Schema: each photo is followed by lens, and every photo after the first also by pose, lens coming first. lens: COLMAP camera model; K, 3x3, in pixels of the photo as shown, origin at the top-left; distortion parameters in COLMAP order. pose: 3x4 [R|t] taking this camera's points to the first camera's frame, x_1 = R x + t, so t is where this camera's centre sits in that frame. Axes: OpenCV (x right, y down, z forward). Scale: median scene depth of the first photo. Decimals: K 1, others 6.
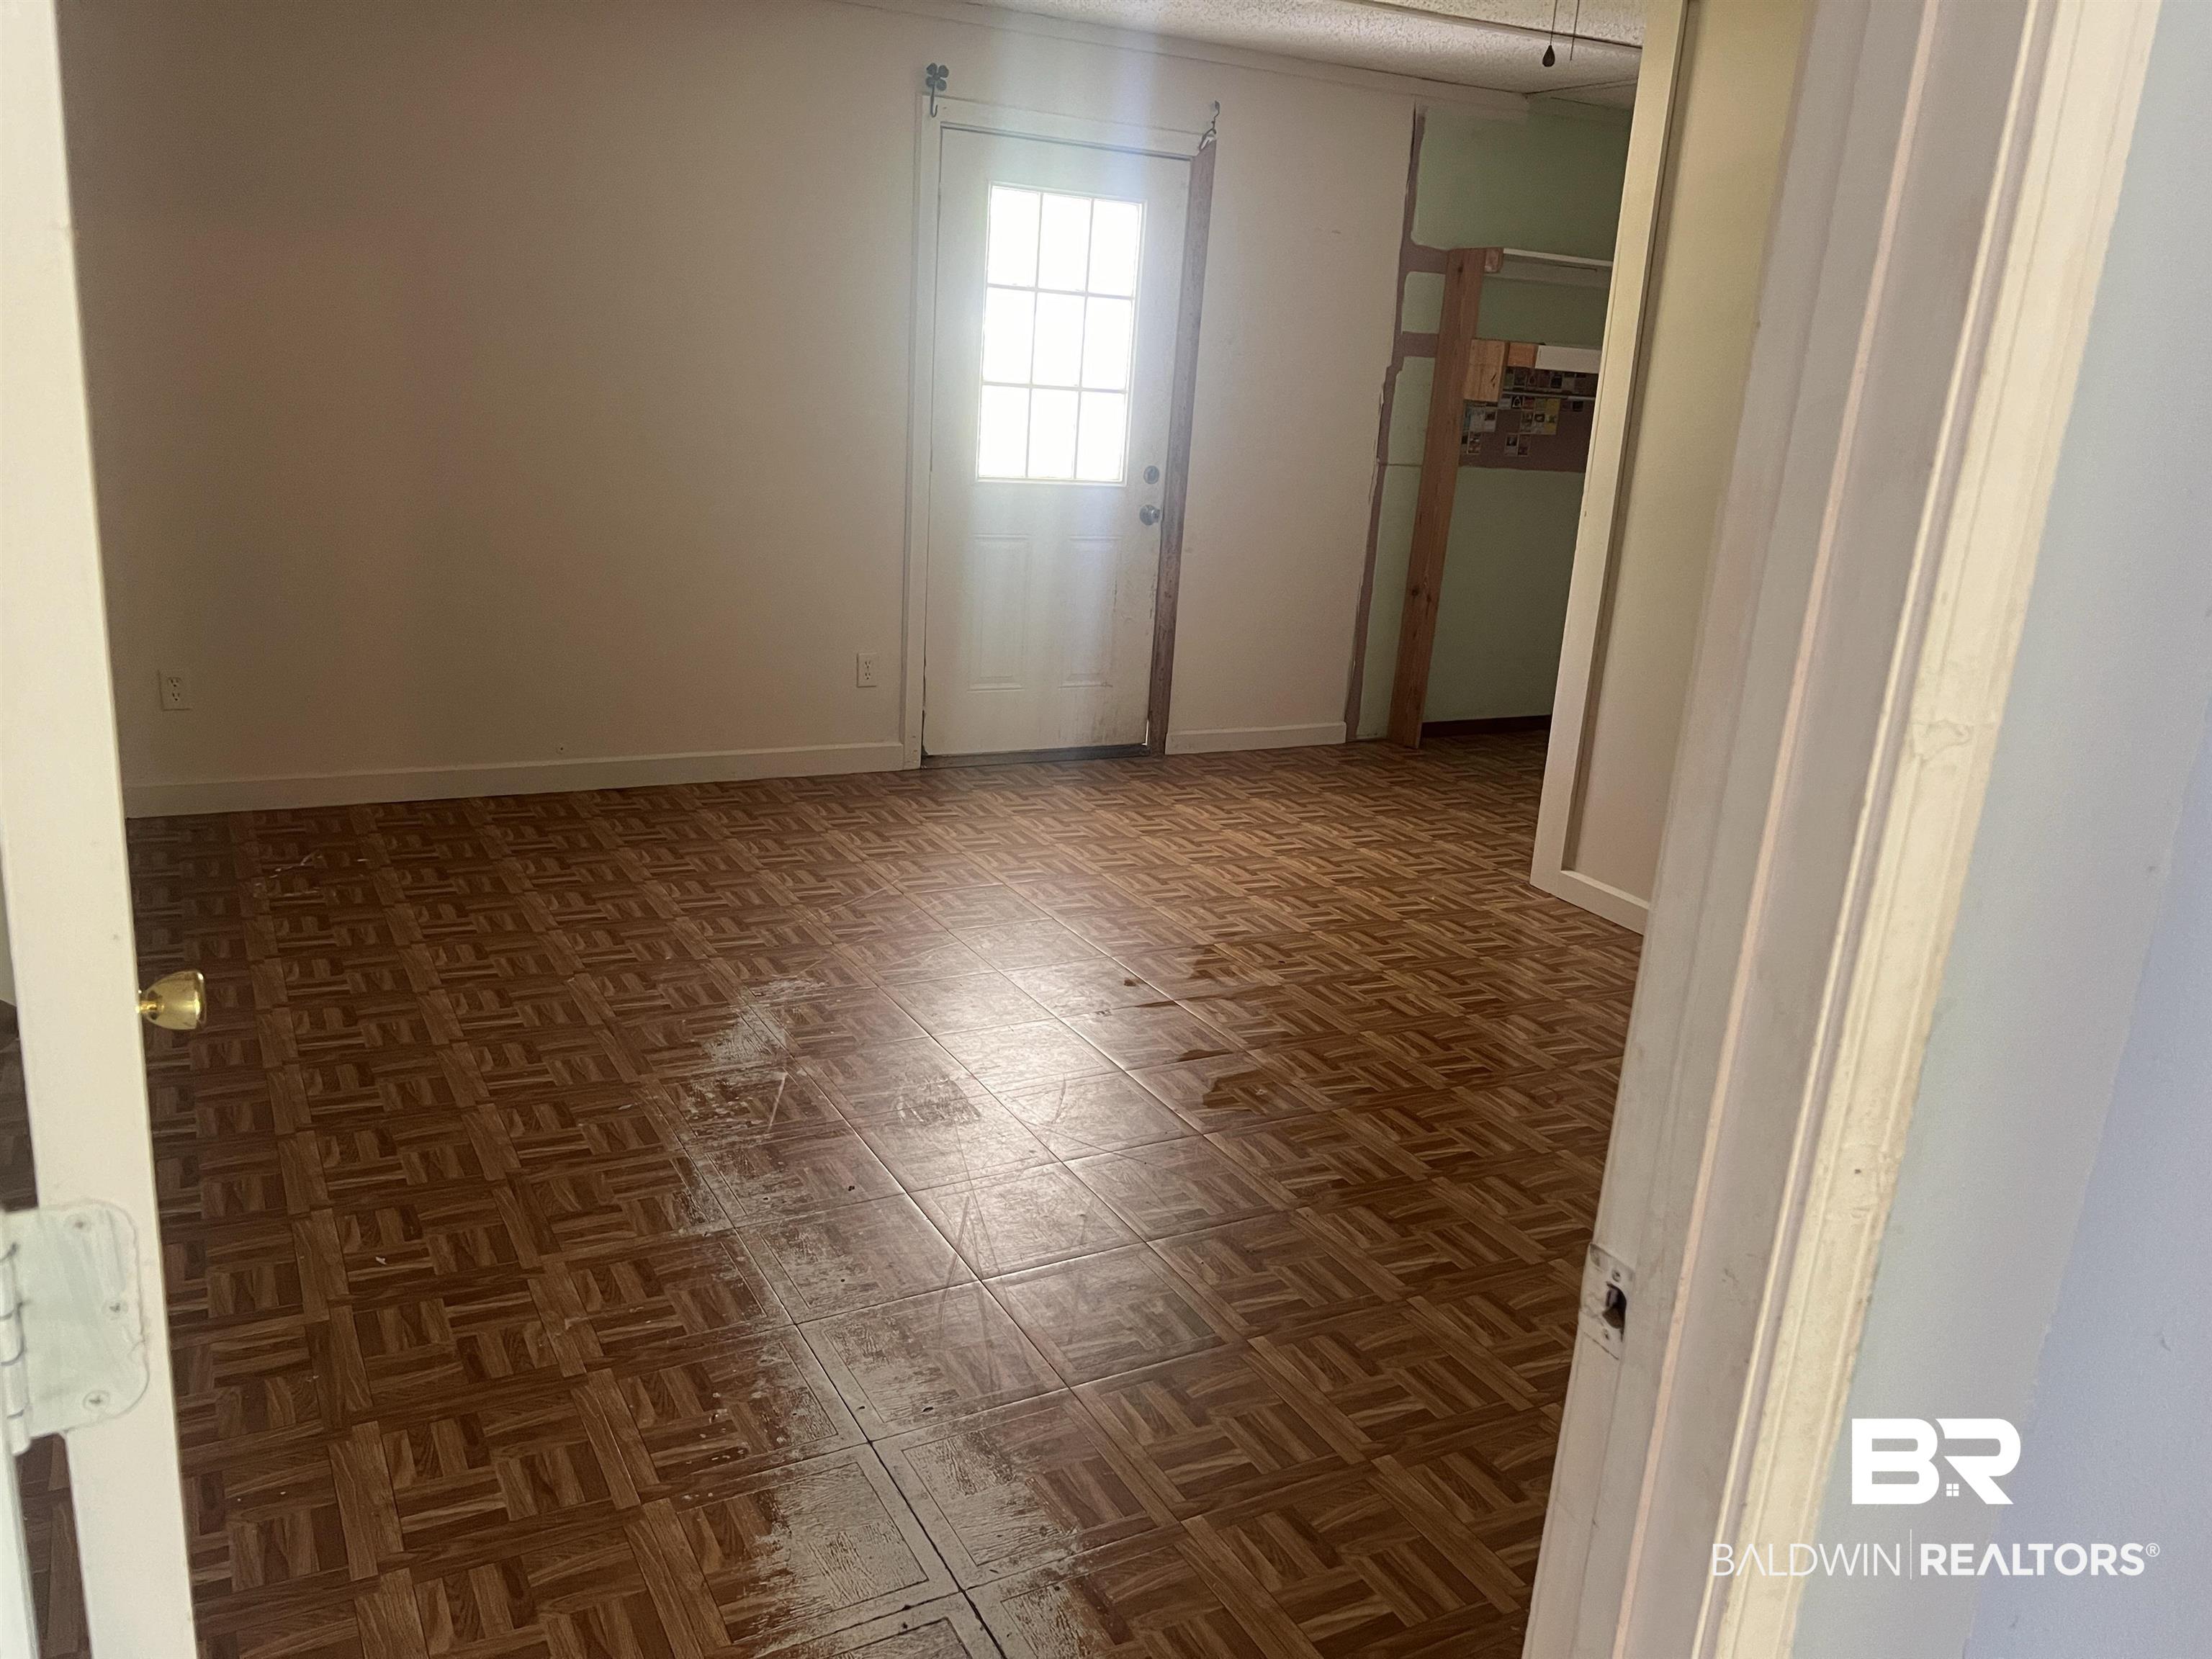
lens RADIAL K [[1715.6, 0, 1109.0], [0, 1715.6, 848.9], [0, 0, 1]] dist [0.206912, -0.408512]
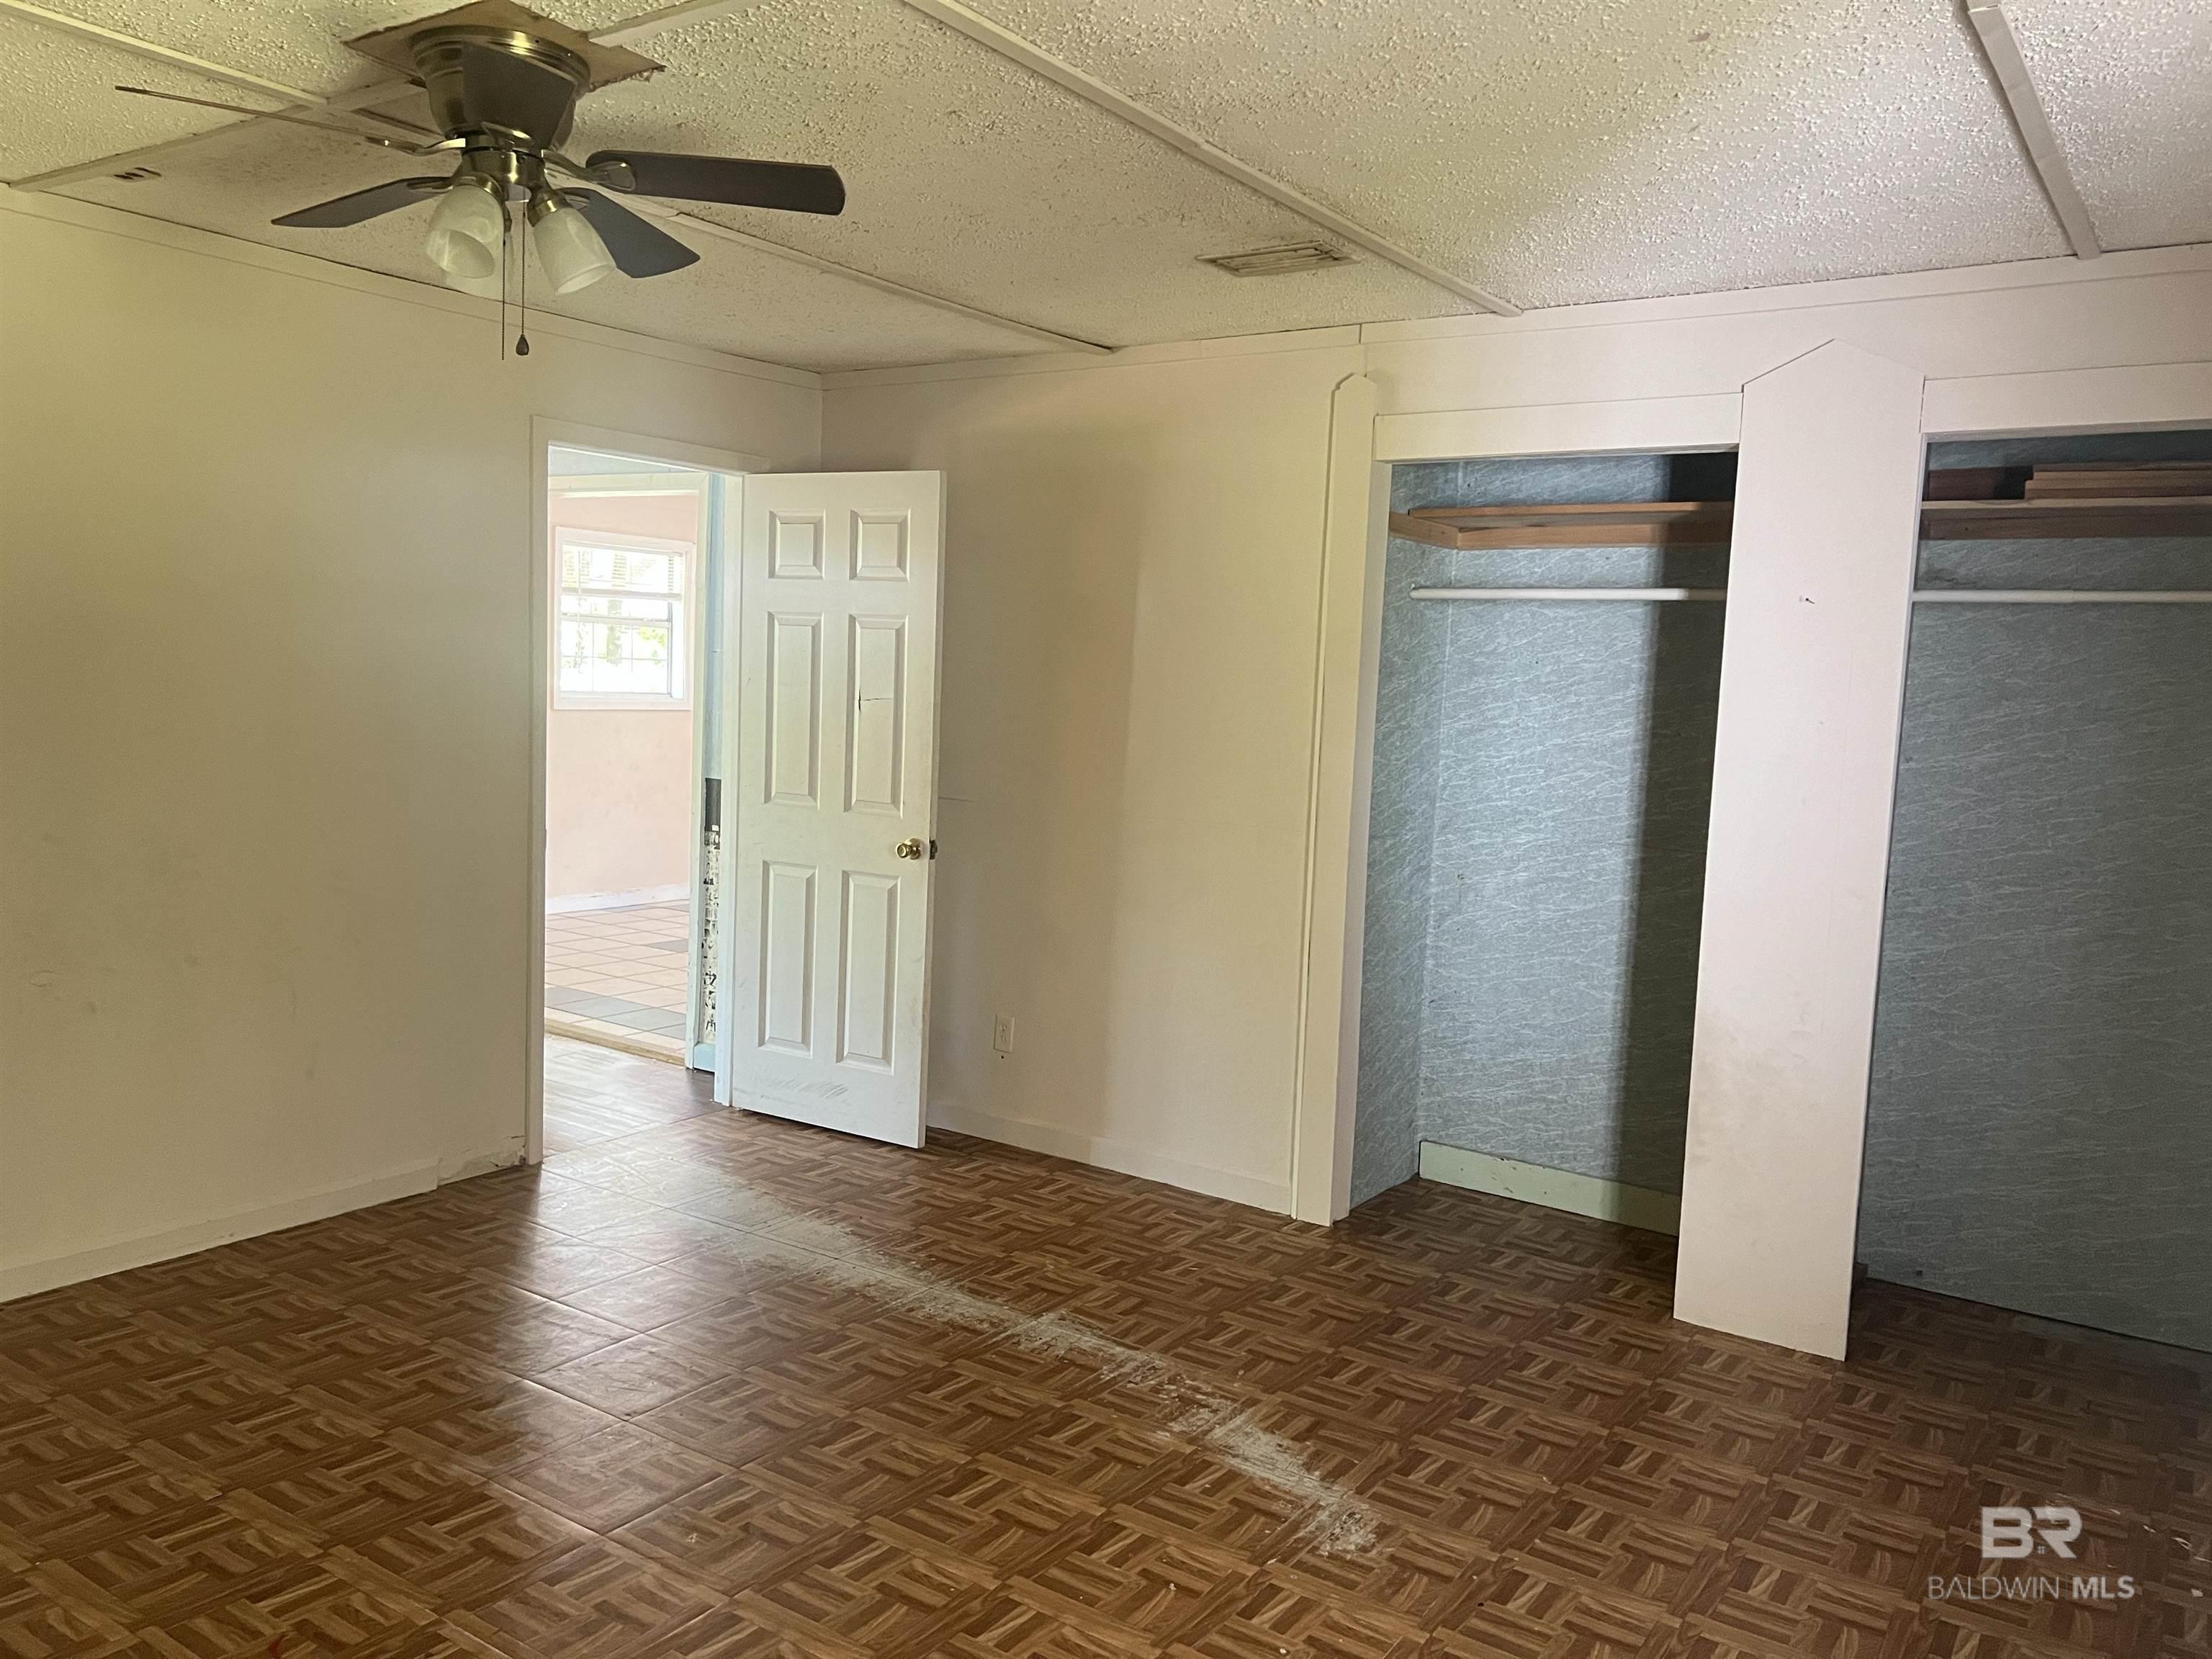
lens RADIAL K [[1668.8, 0, 1133.6], [0, 1668.8, 823.8], [0, 0, 1]] dist [0.071170, -0.079176]
pose [[-0.878938, -0.060166, -0.473126, 0.220797], [-0.227578, 0.924701, 0.305184, -0.340066], [0.419138, 0.375911, -0.826447, 1.174132]]
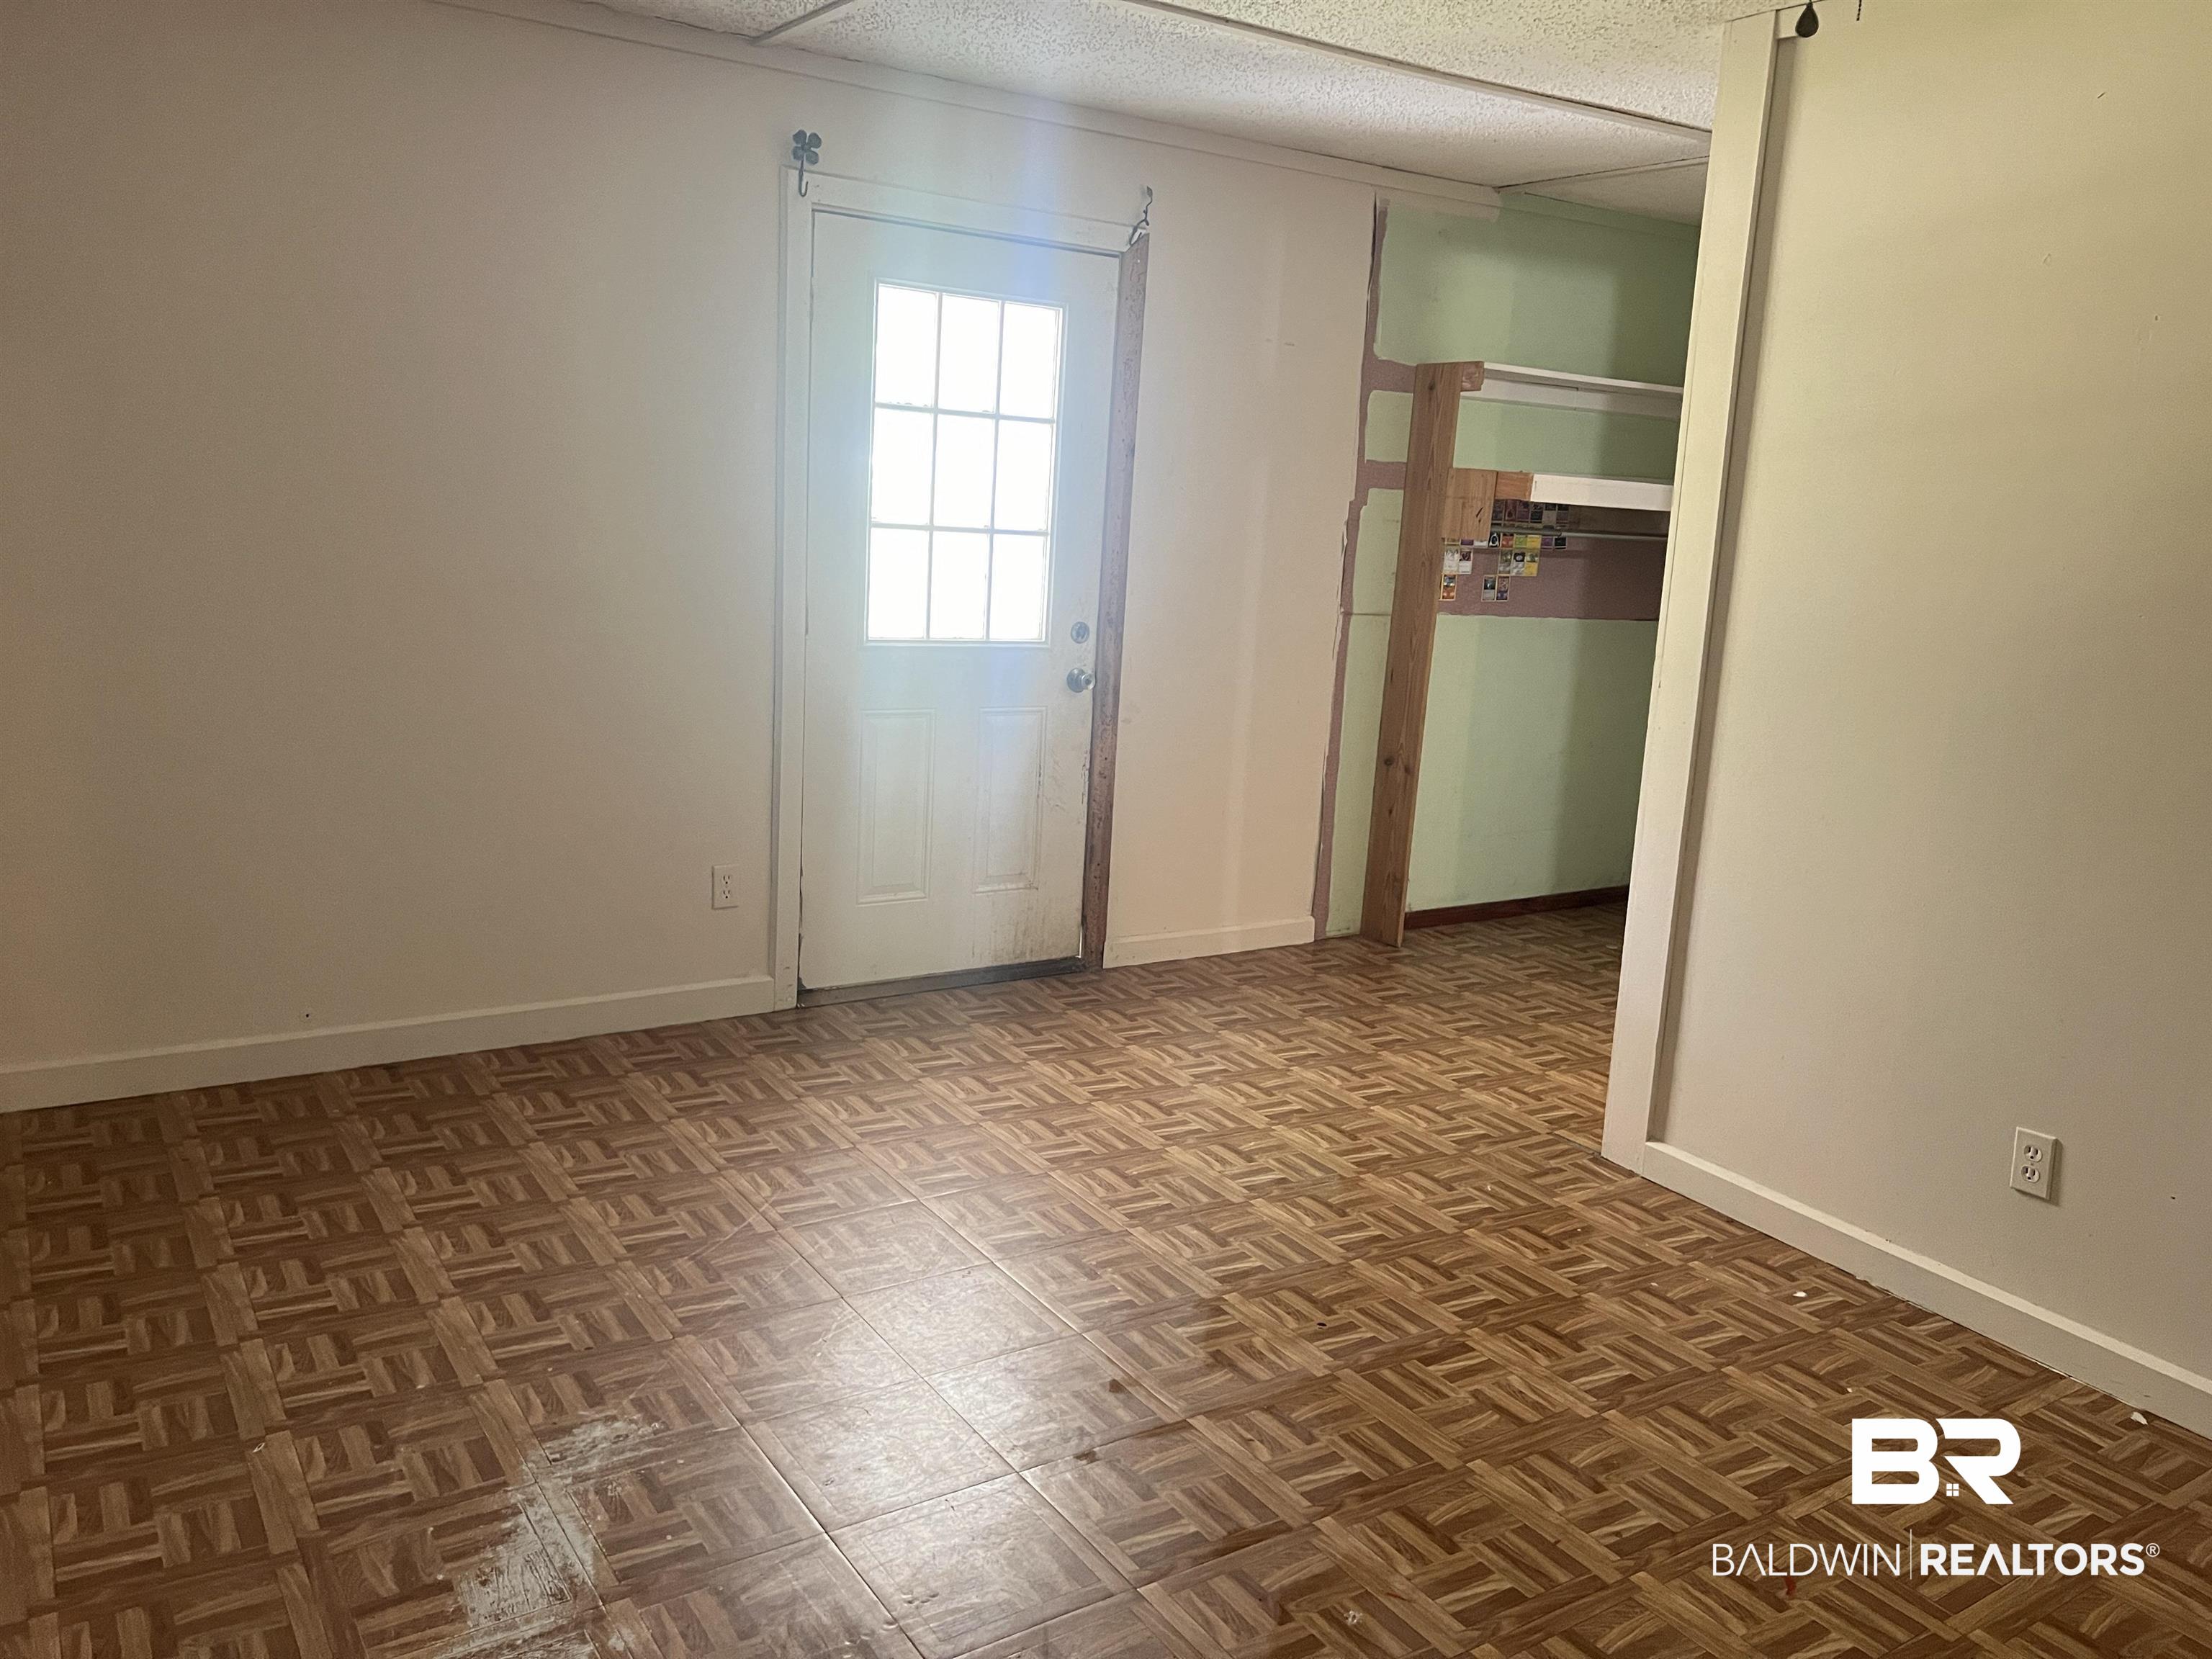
lens RADIAL K [[1684.5, 0, 1100.3], [0, 1684.5, 840.5], [0, 0, 1]] dist [0.111569, -0.167654]
pose [[0.996908, -0.023859, 0.074870, -0.032837], [0.029063, 0.997179, -0.069204, -0.075392], [-0.073007, 0.071166, 0.994789, 0.262050]]
